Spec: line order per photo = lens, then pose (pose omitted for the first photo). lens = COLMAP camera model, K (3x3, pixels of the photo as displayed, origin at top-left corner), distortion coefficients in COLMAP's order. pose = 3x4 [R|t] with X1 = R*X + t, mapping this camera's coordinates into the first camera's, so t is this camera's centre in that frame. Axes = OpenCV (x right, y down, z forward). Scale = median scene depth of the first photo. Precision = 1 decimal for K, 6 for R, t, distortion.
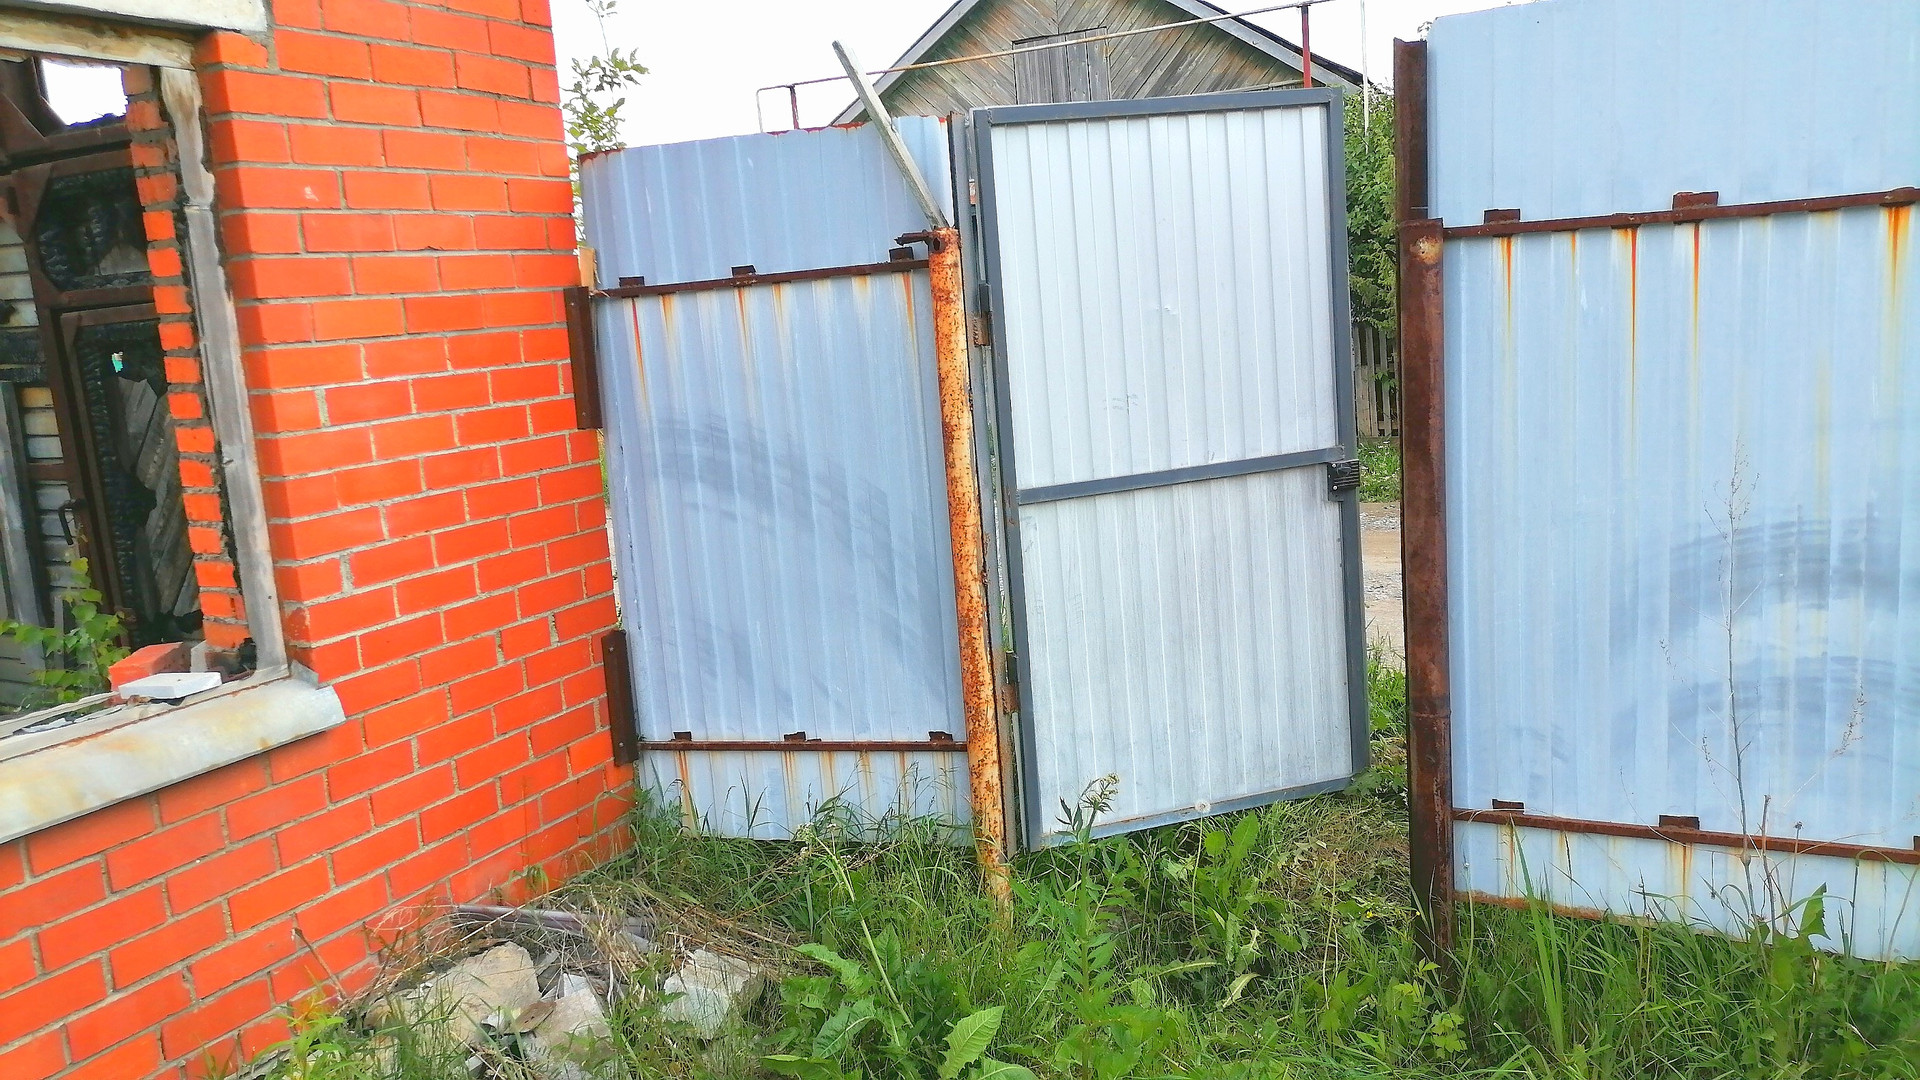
lens RADIAL K [[1430.7, 0, 978.3], [0, 1430.7, 528.3], [0, 0, 1]] dist [0.045304, -0.025542]
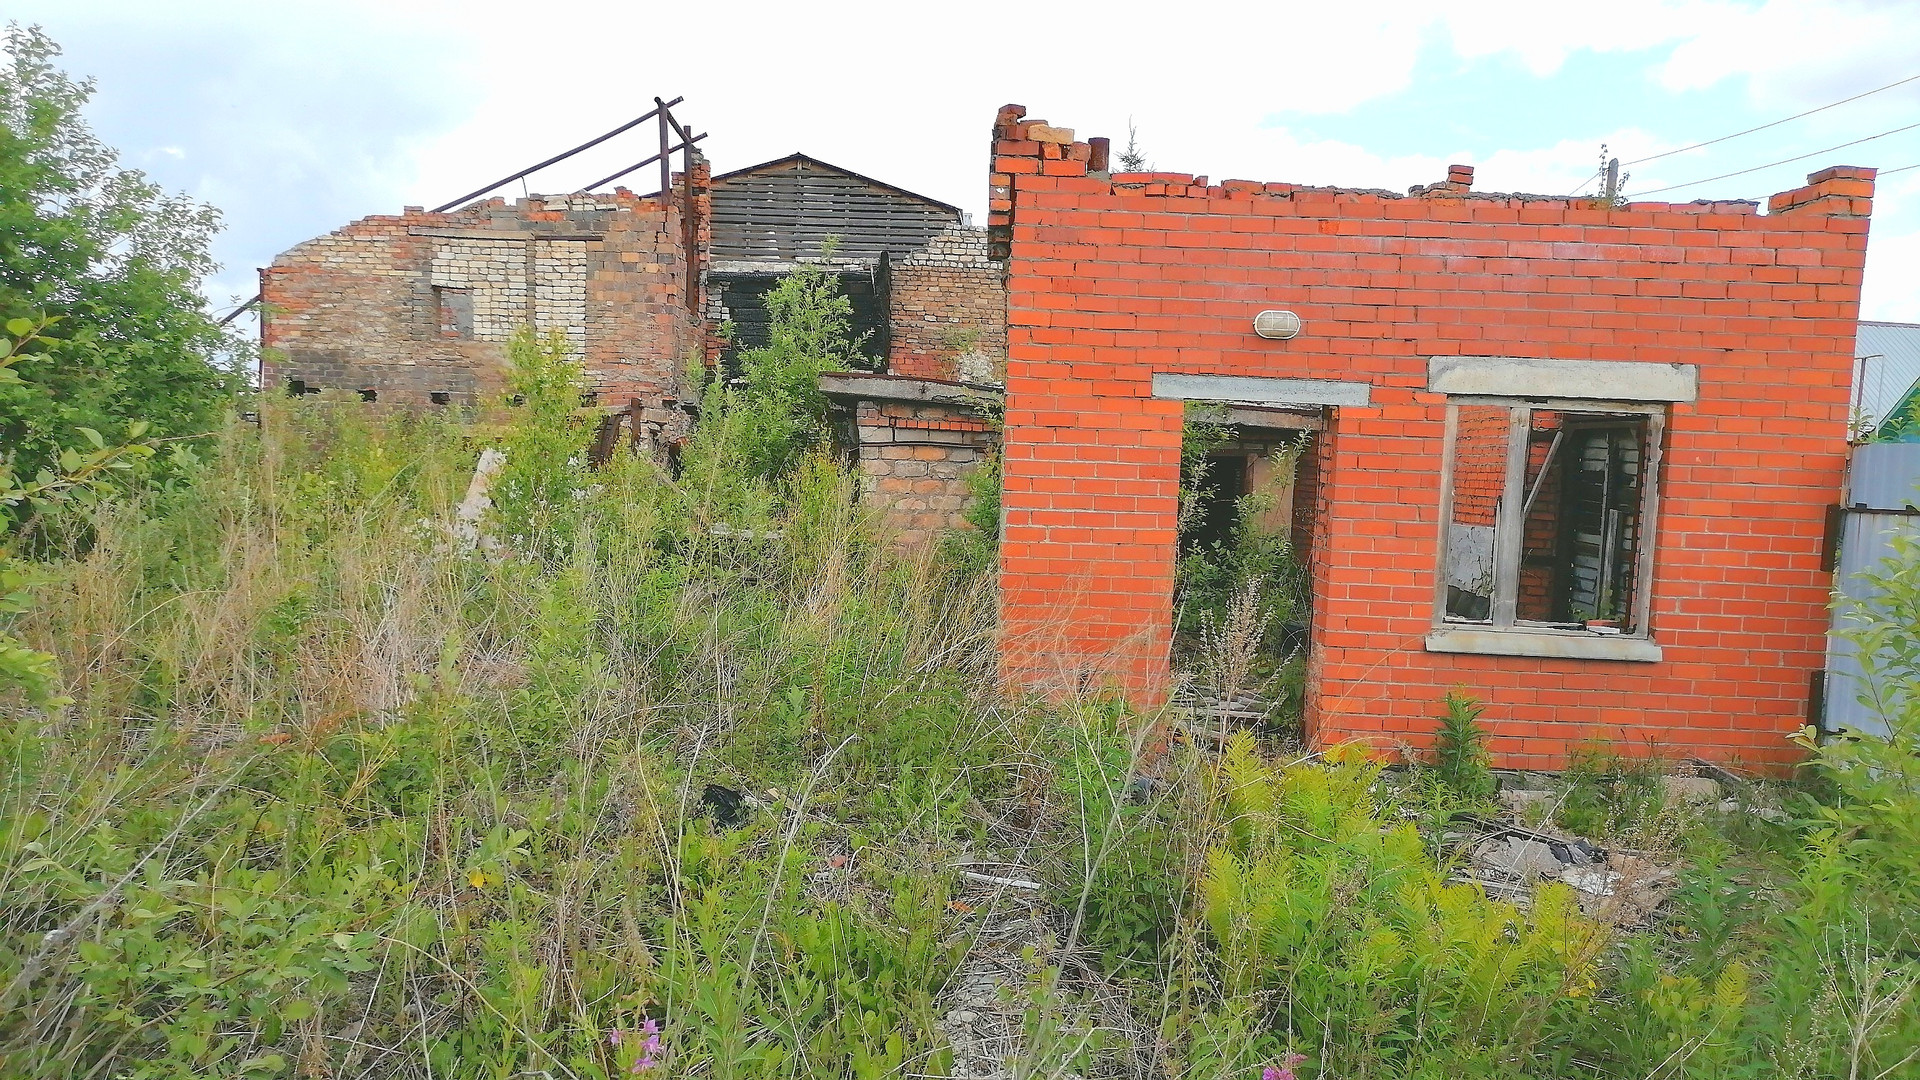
lens RADIAL K [[1430.7, 0, 957.2], [0, 1430.7, 547.3], [0, 0, 1]] dist [0.045304, -0.025542]
pose [[0.436588, 0.153011, -0.886554, 1.096118], [-0.217402, 0.974170, 0.061072, 0.045288], [0.872999, 0.166076, 0.458576, -1.133826]]
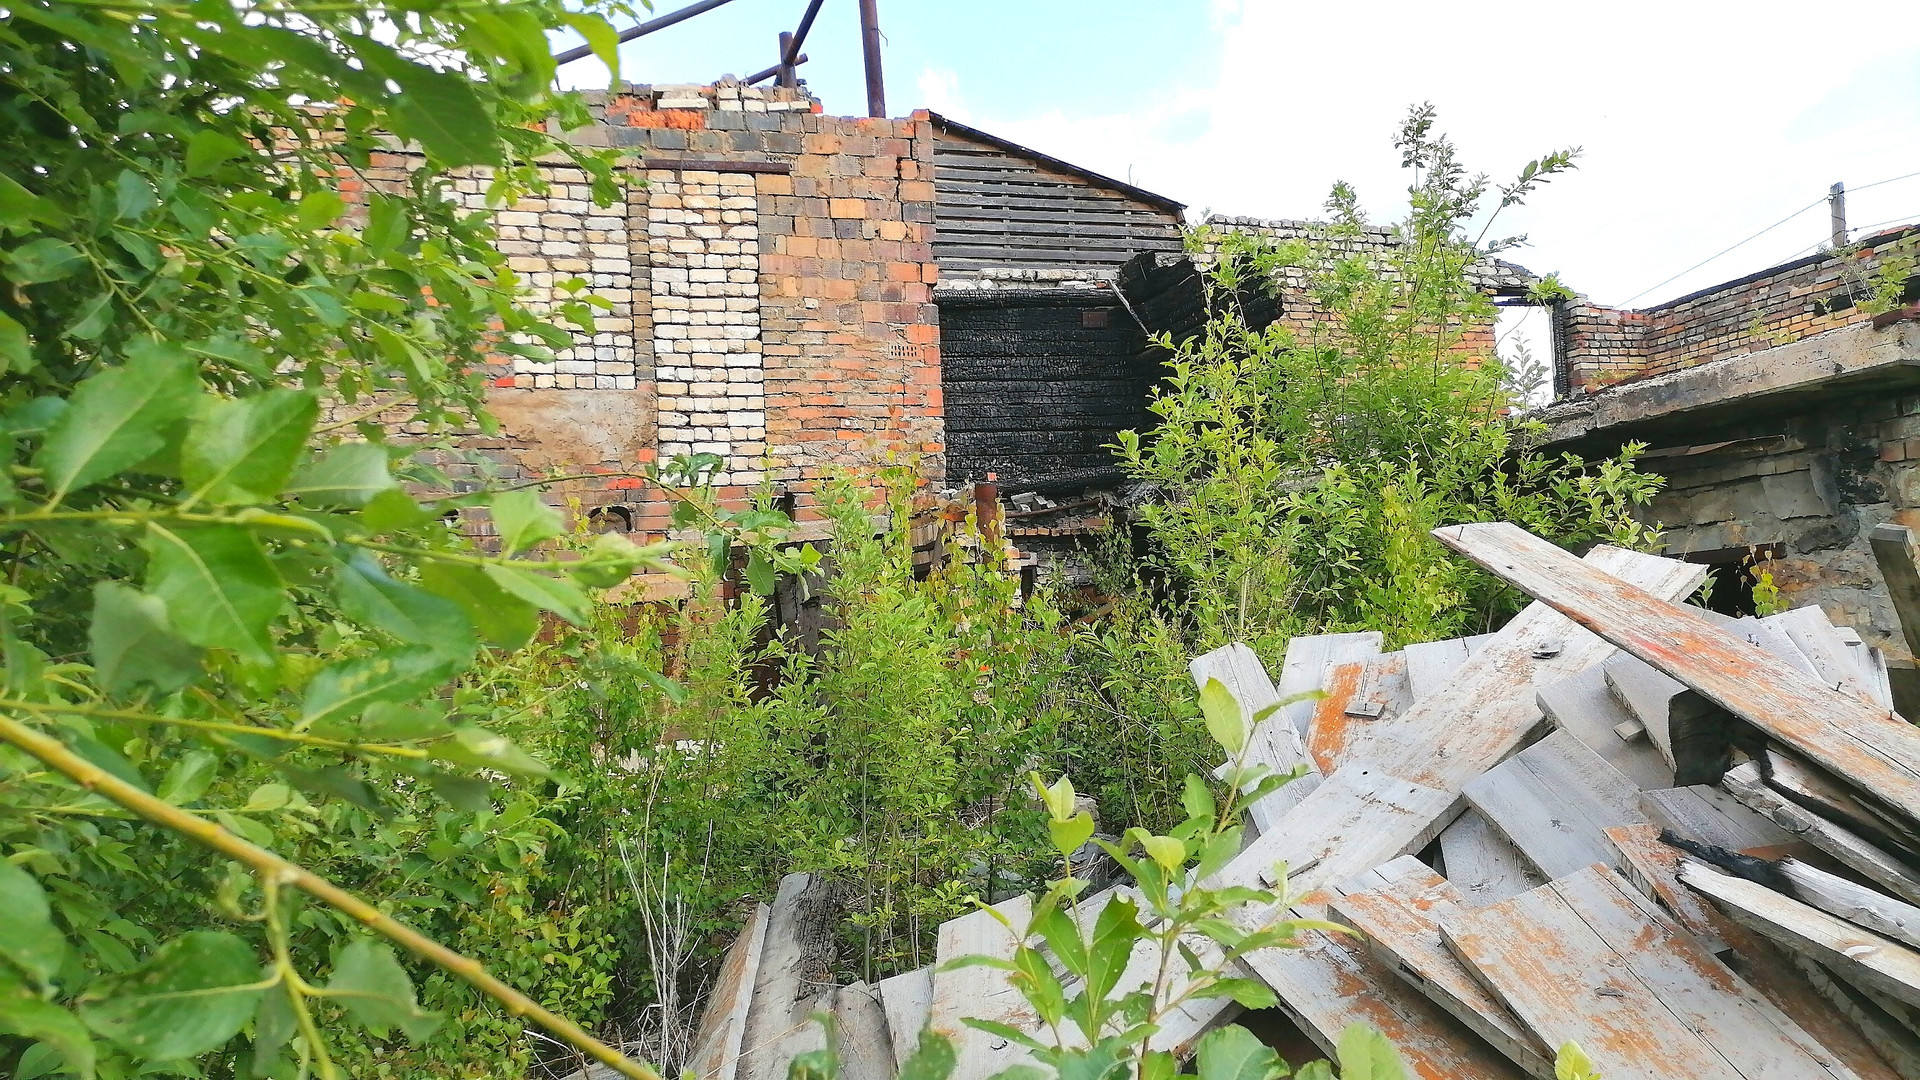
lens RADIAL K [[1430.7, 0, 953.2], [0, 1430.7, 537.4], [0, 0, 1]] dist [0.045304, -0.025542]
pose [[0.679982, -0.002410, -0.733224, -2.503773], [-0.133107, 0.982973, -0.126672, 0.471680], [0.721045, 0.183732, 0.668084, -1.390265]]
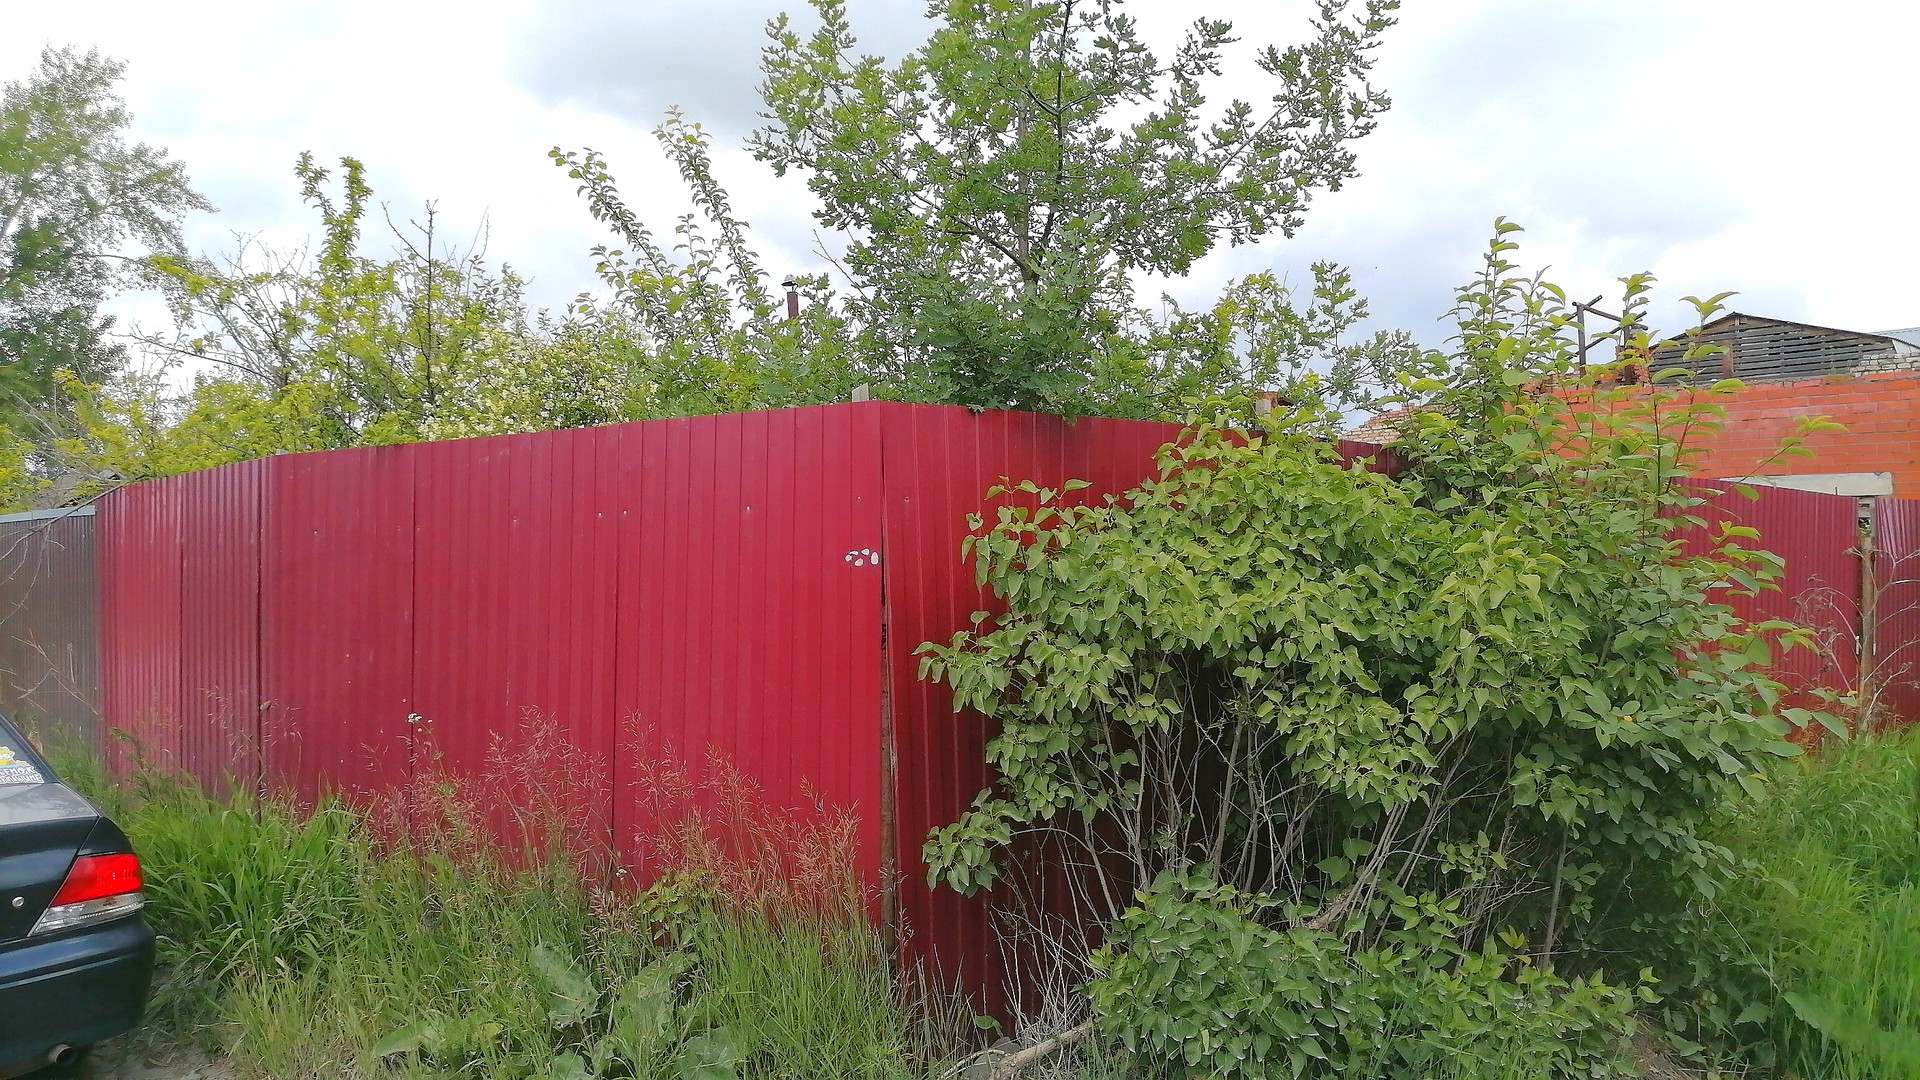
lens RADIAL K [[1430.7, 0, 965.5], [0, 1430.7, 547.8], [0, 0, 1]] dist [0.045304, -0.025542]
pose [[-0.348908, 0.067537, -0.934720, 3.761090], [-0.134316, 0.983499, 0.121198, -0.278931], [0.927482, 0.167834, -0.334079, -0.082214]]
